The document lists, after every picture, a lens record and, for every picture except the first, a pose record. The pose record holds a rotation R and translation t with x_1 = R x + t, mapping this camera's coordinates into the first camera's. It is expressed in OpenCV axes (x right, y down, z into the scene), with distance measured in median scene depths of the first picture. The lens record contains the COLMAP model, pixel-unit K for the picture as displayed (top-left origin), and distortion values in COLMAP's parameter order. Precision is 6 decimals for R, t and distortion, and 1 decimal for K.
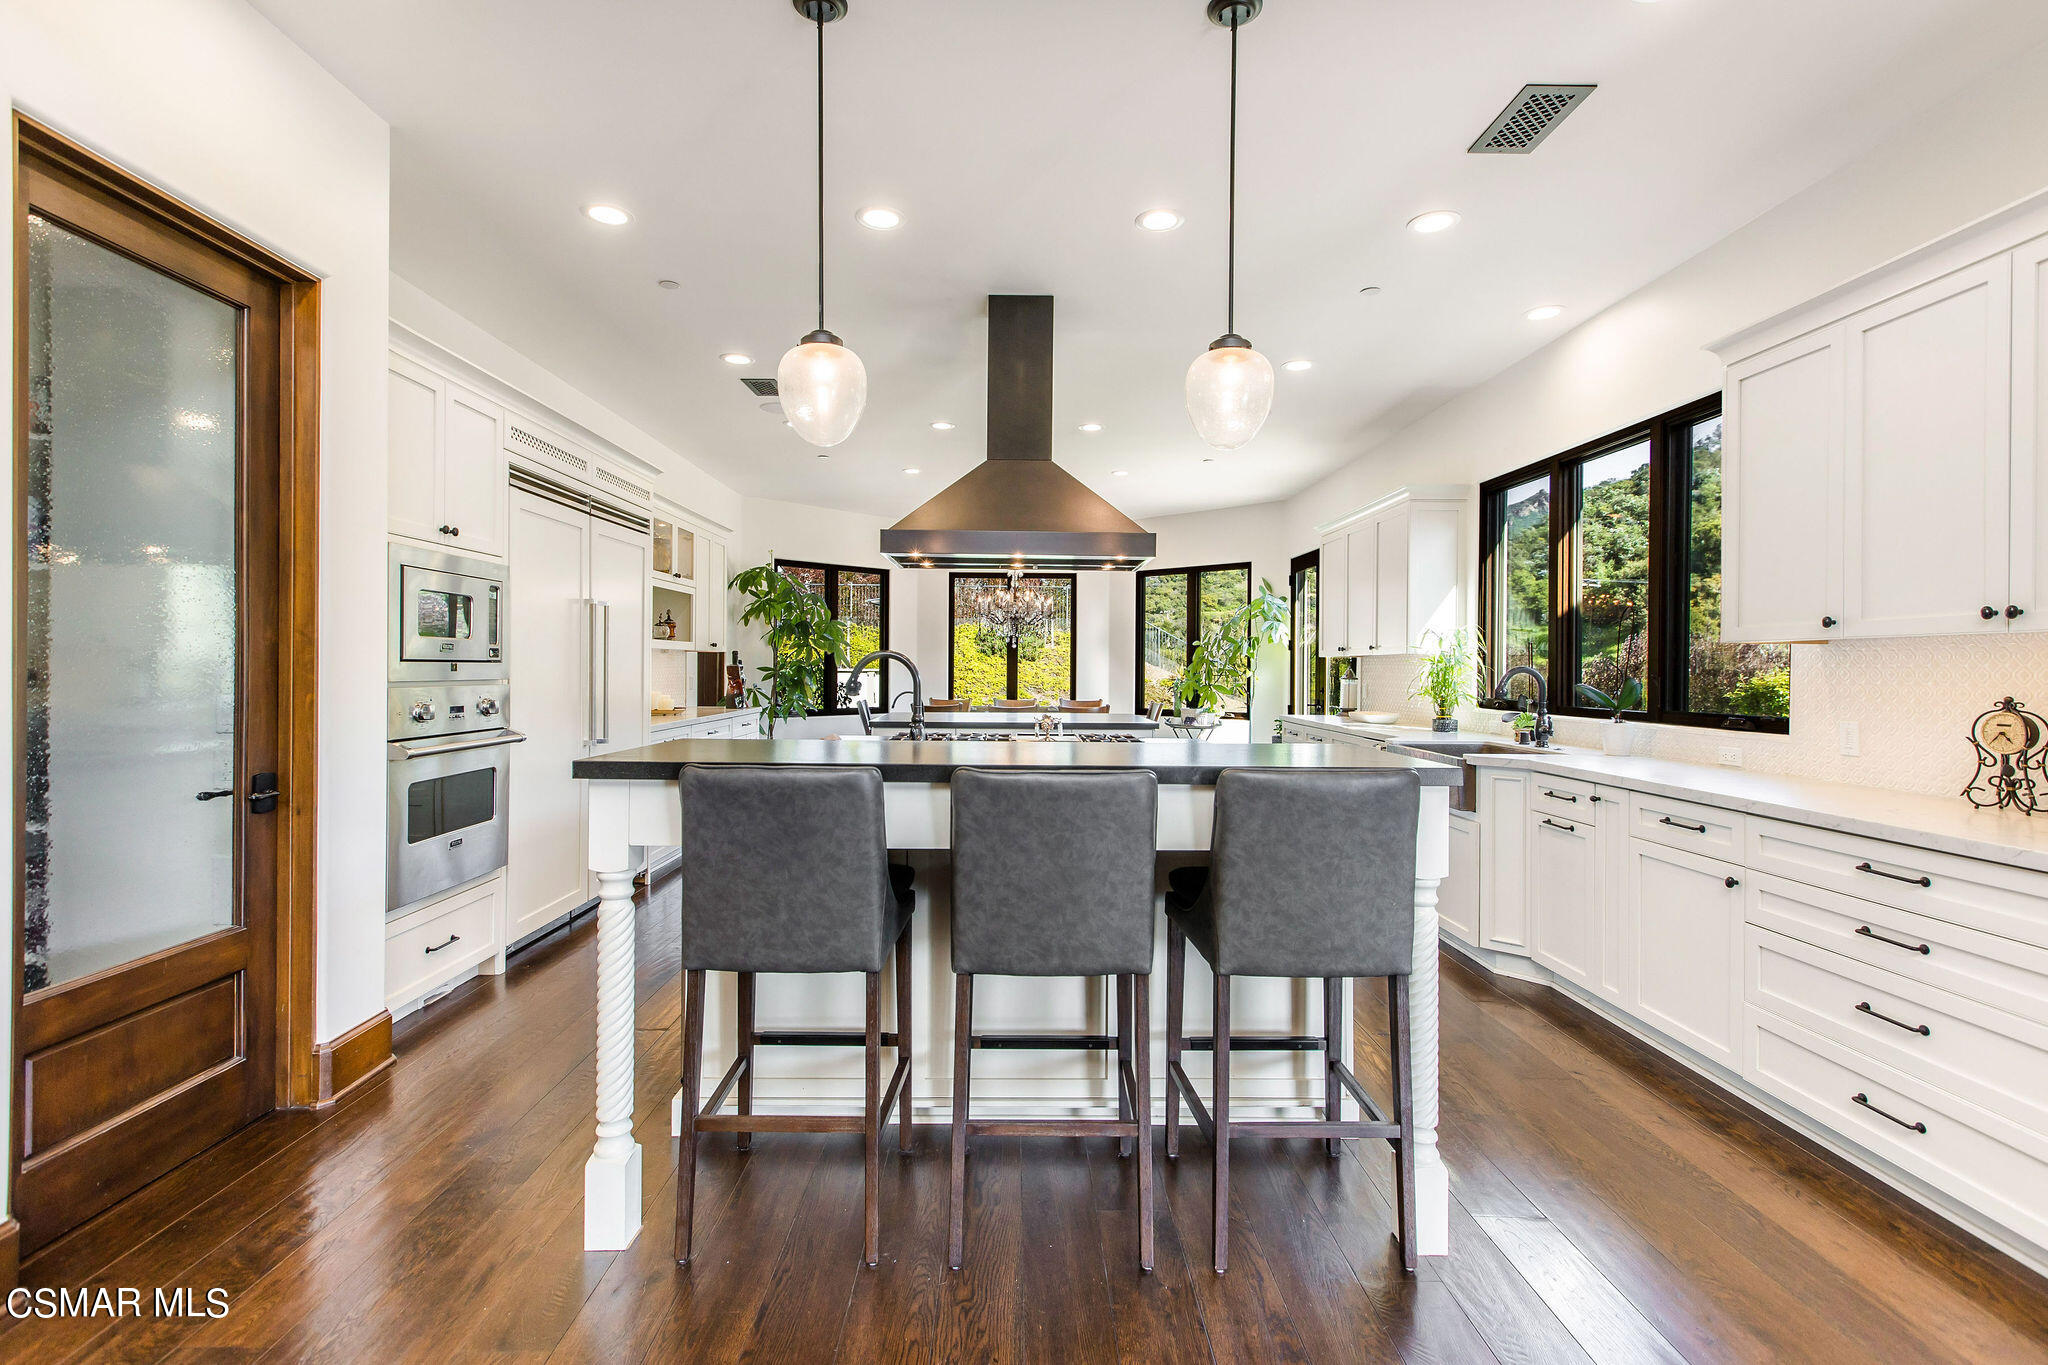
lens RADIAL K [[936.8, 0, 1019.0], [0, 936.8, 667.2], [0, 0, 1]] dist [0.002882, -0.000426]
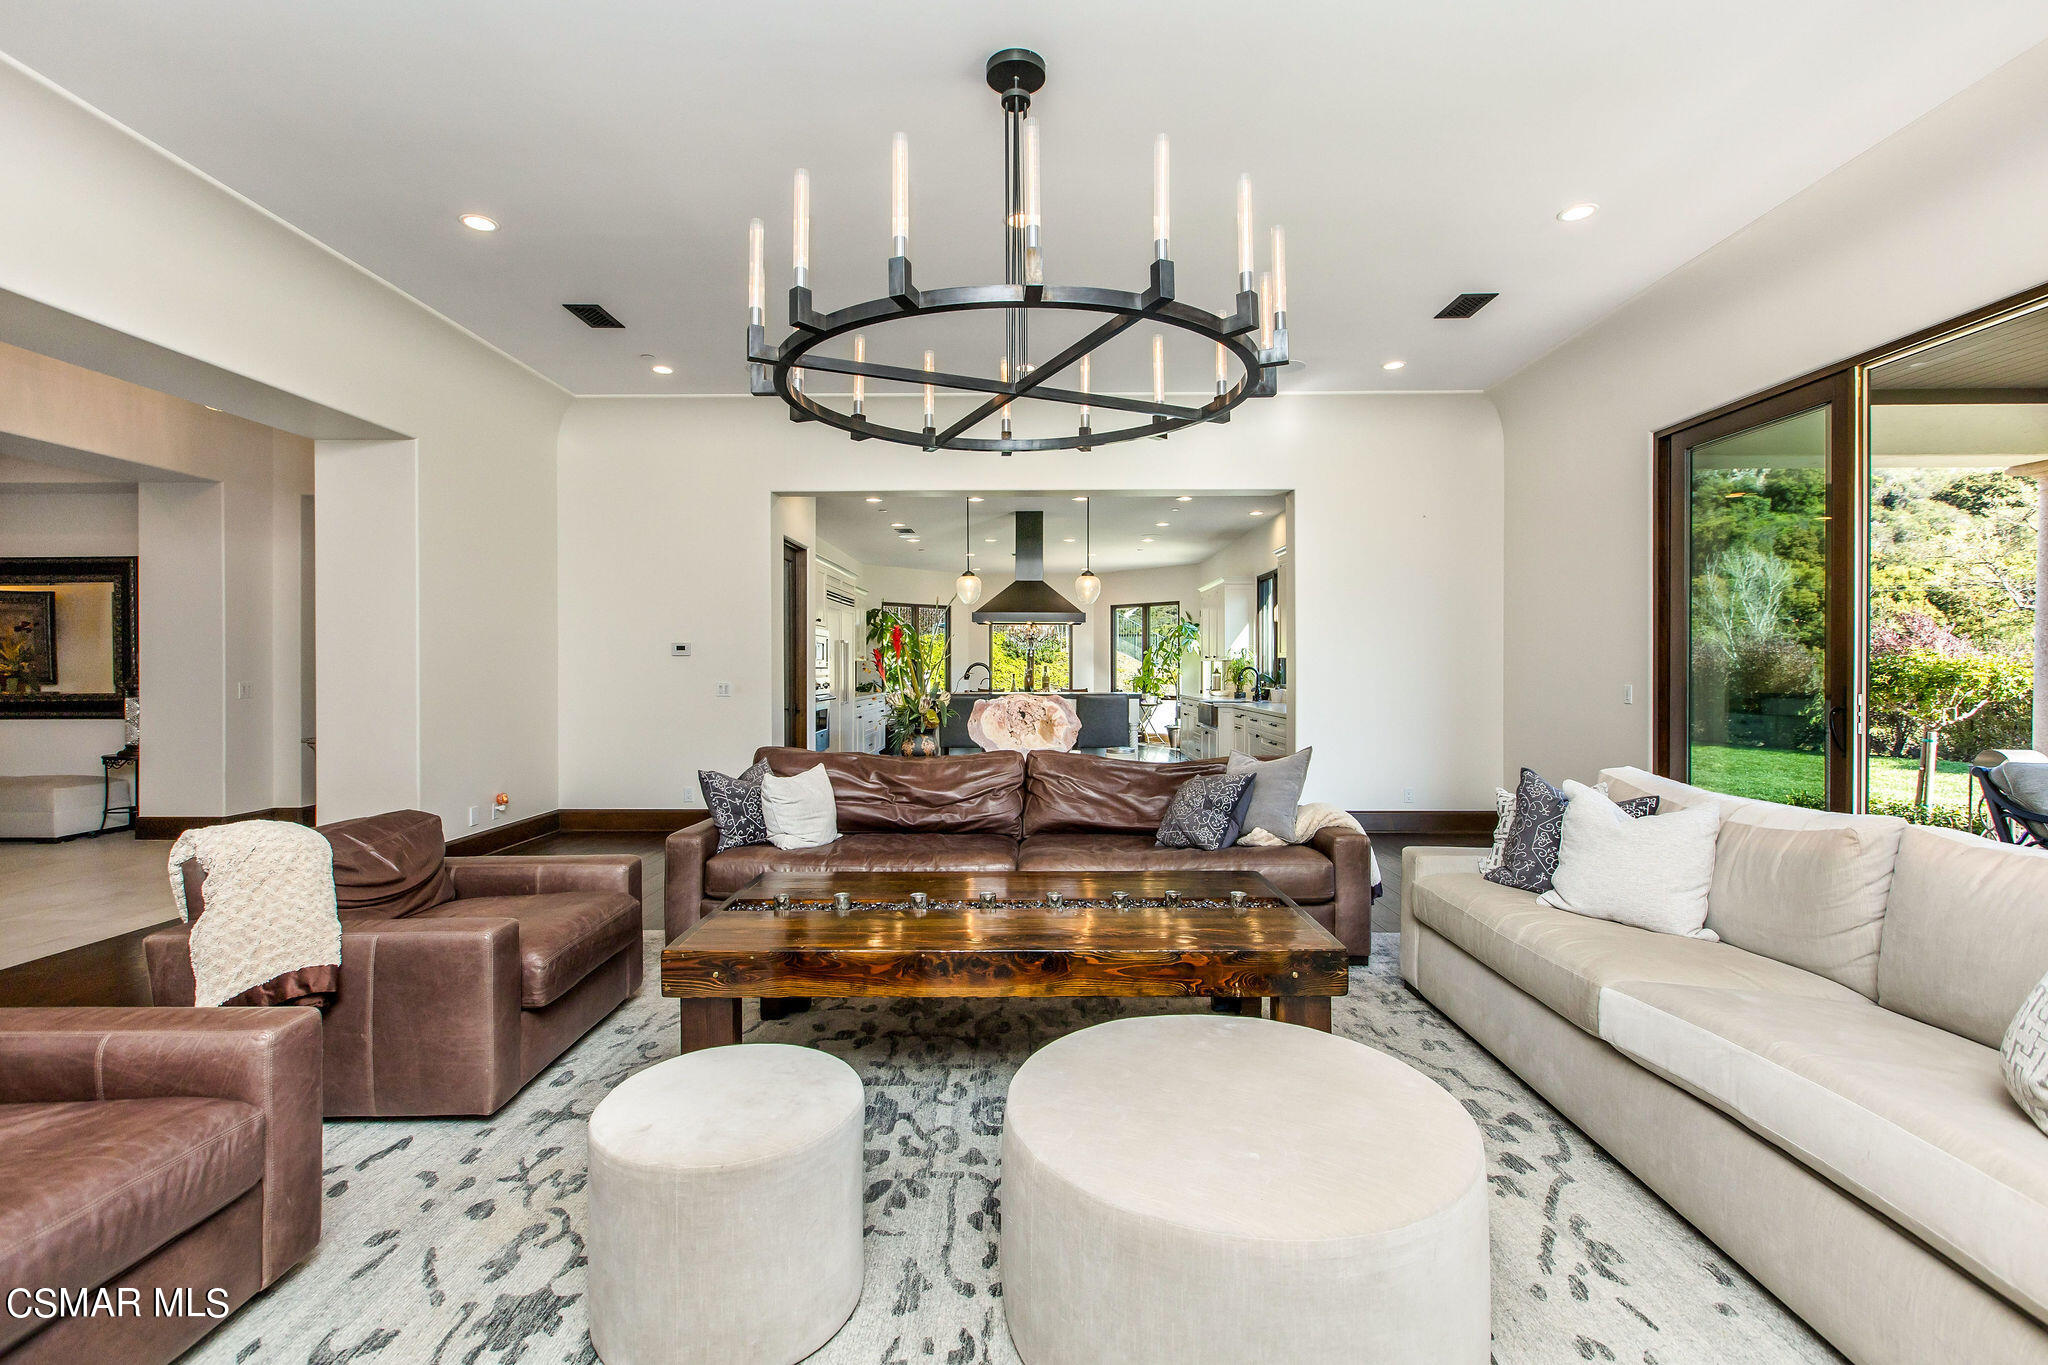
lens RADIAL K [[936.8, 0, 1011.1], [0, 936.8, 670.0], [0, 0, 1]] dist [0.002882, -0.000426]
pose [[0.999409, -0.008413, -0.033340, 0.013929], [0.008470, 0.999963, 0.001576, 0.000479], [0.033326, -0.001857, 0.999443, -0.601213]]
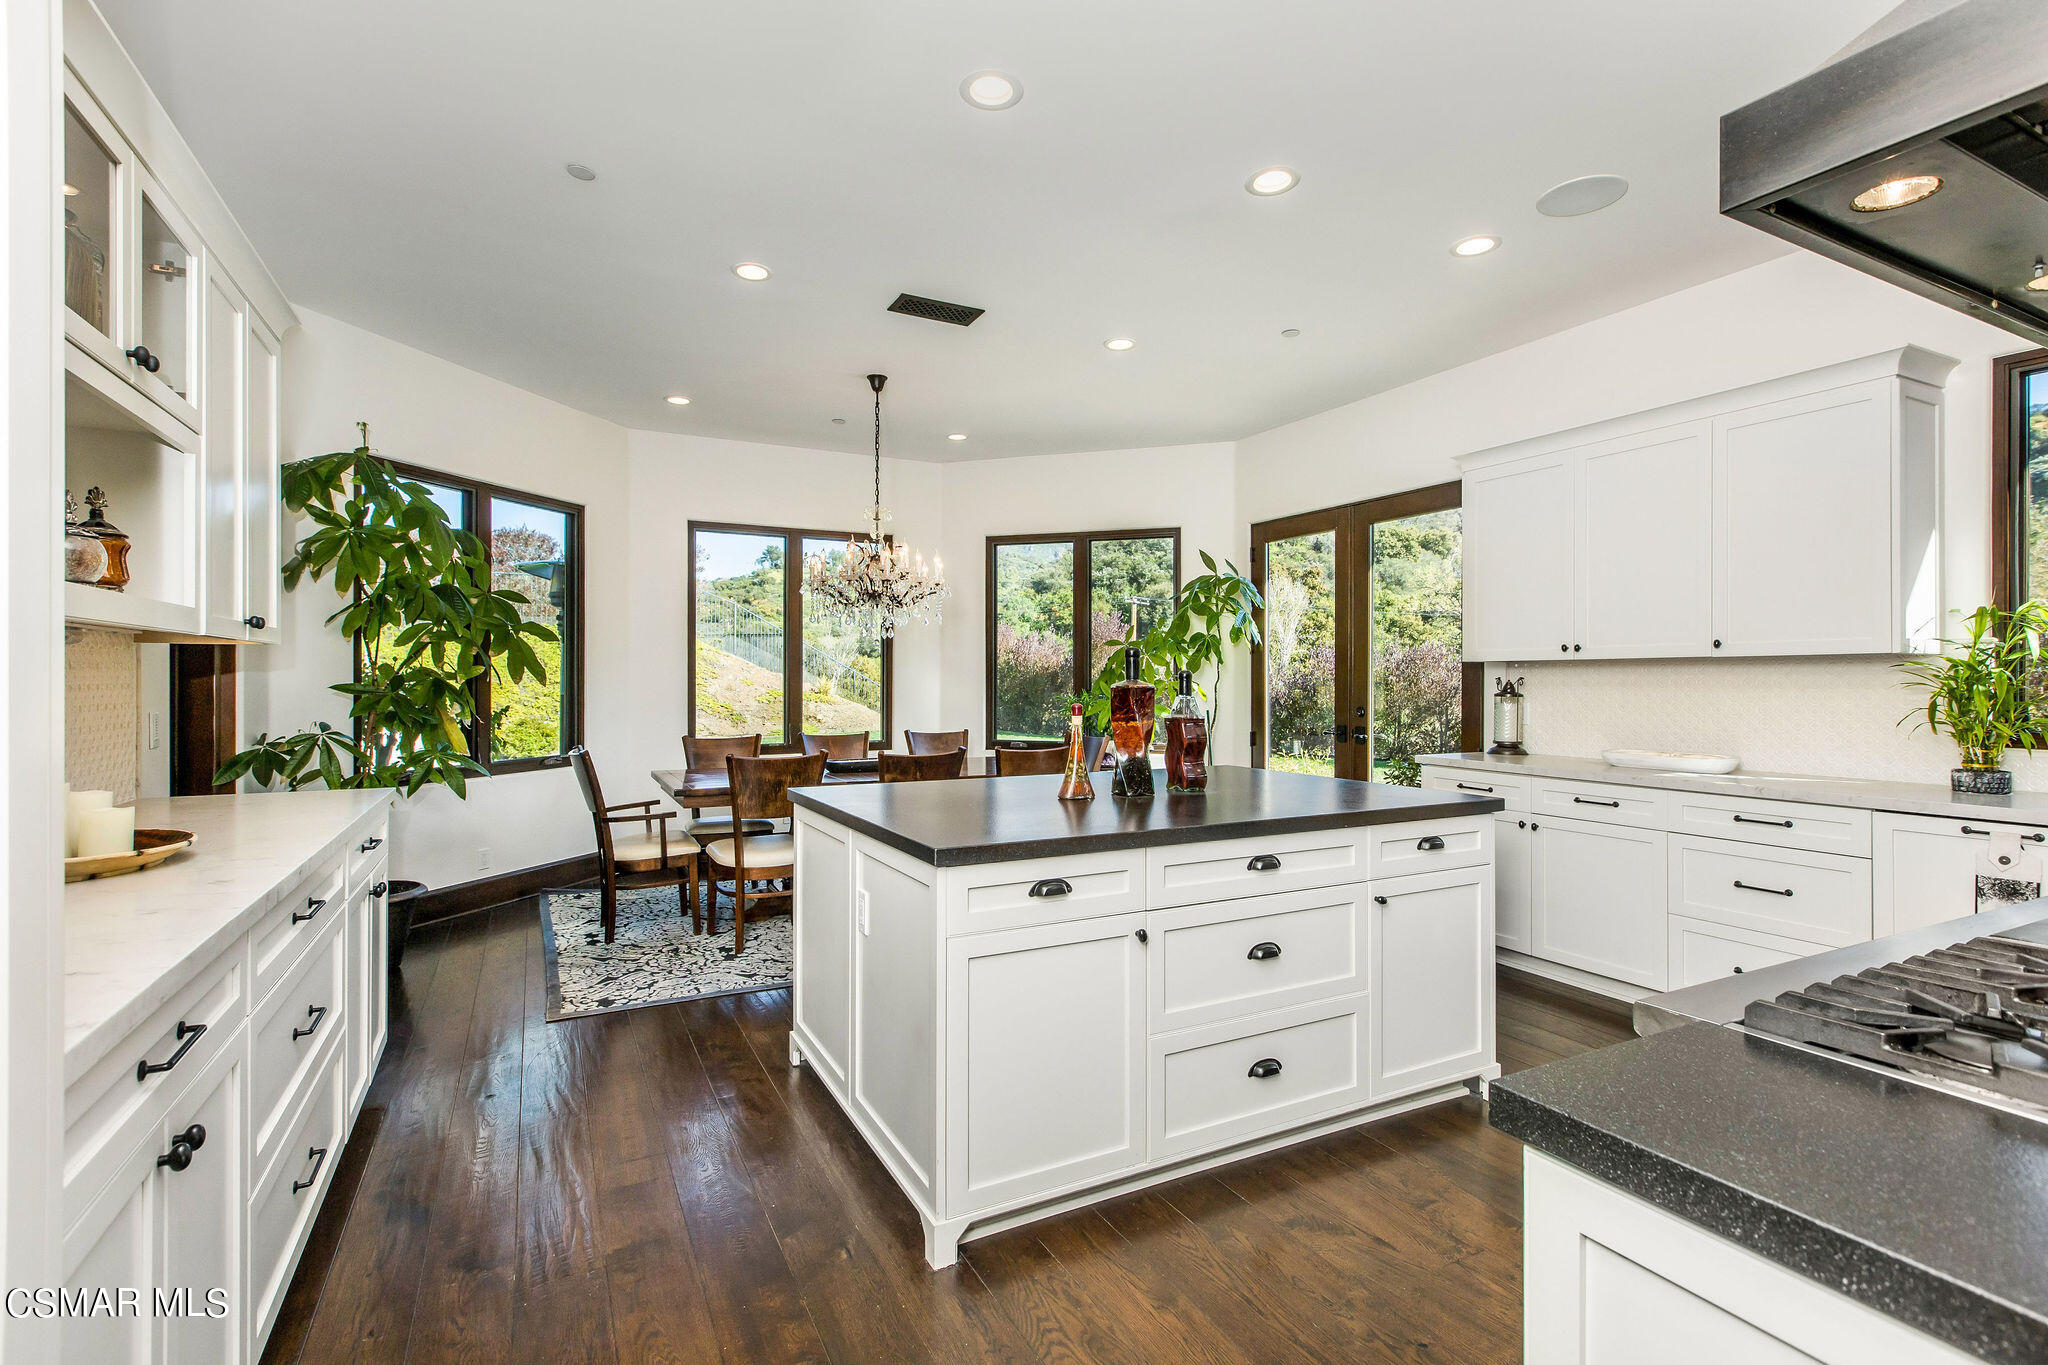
lens RADIAL K [[936.8, 0, 1010.5], [0, 936.8, 679.5], [0, 0, 1]] dist [0.002882, -0.000426]
pose [[0.893616, -0.005963, 0.448792, -0.179430], [0.005504, 0.999982, 0.002326, -0.001953], [-0.448798, 0.000391, 0.893633, 0.440065]]
